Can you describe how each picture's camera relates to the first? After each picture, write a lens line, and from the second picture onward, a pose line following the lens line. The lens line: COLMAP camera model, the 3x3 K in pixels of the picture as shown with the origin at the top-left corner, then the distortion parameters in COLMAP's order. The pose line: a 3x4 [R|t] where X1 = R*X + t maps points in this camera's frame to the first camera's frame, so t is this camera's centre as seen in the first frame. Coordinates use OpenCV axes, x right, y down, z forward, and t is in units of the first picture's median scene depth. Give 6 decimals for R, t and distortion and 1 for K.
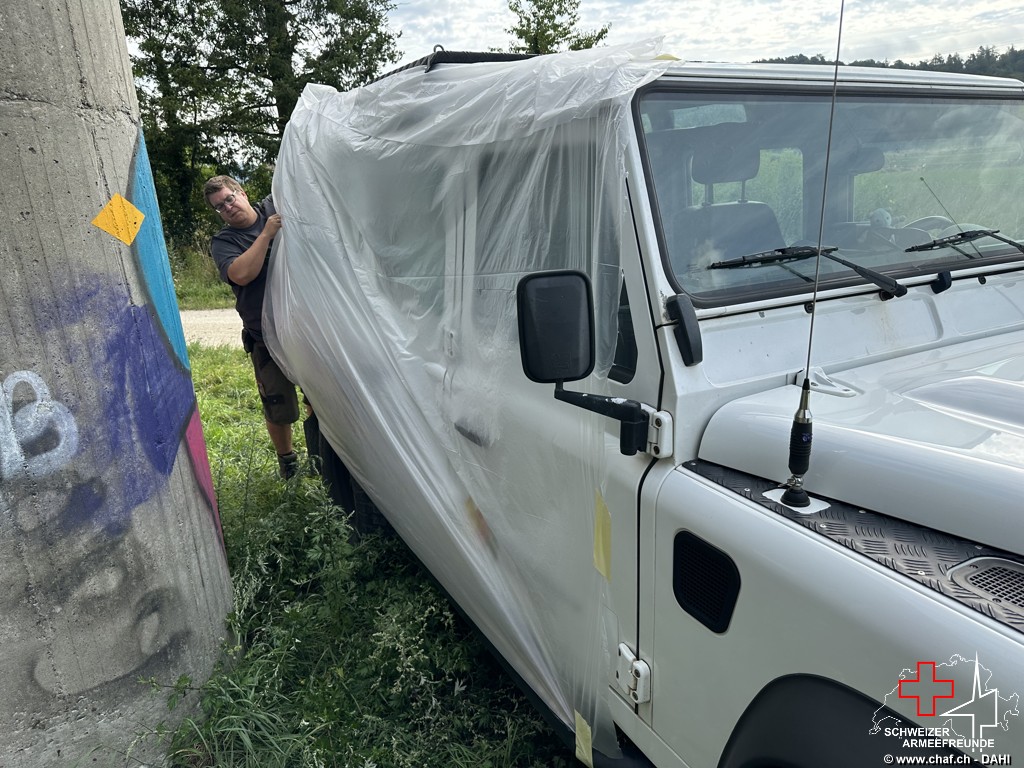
lens RADIAL K [[721.1, 0, 511.2], [0, 721.1, 402.5], [0, 0, 1]] dist [0.021492, 0.000101]
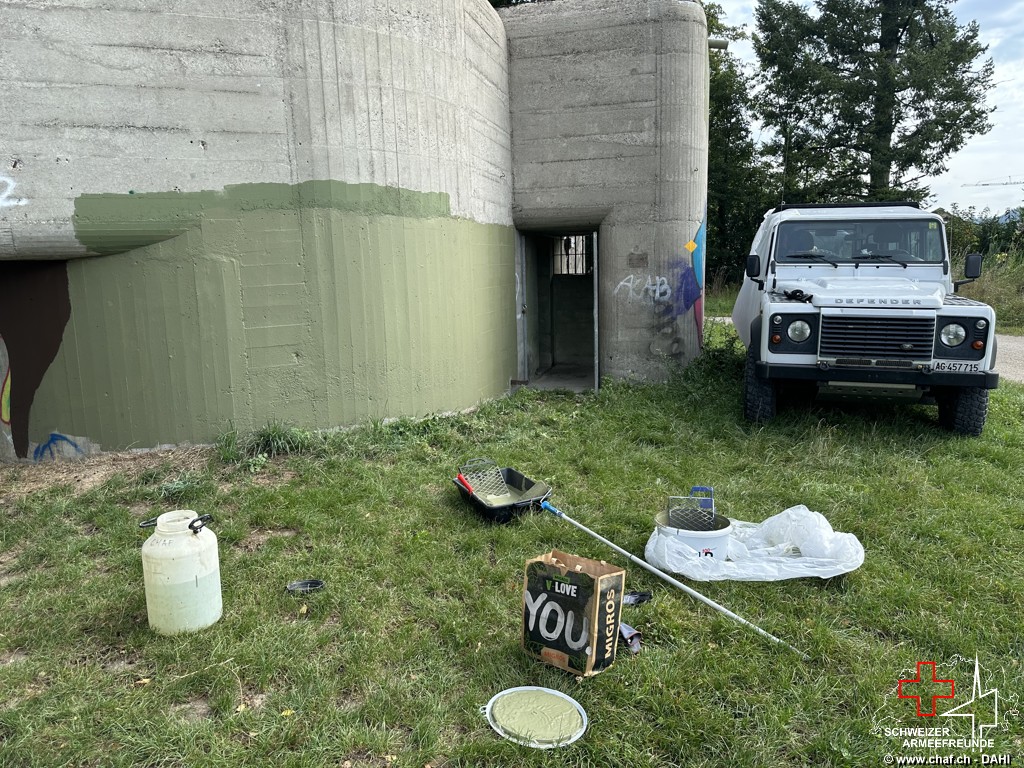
lens RADIAL K [[752.9, 0, 513.6], [0, 752.9, 368.8], [0, 0, 1]] dist [0.034624, 0.000904]
pose [[0.711569, 0.147109, -0.687044, 1.721419], [-0.225974, 0.973799, -0.025532, 0.733303], [0.665286, 0.173422, 0.726167, -2.556531]]
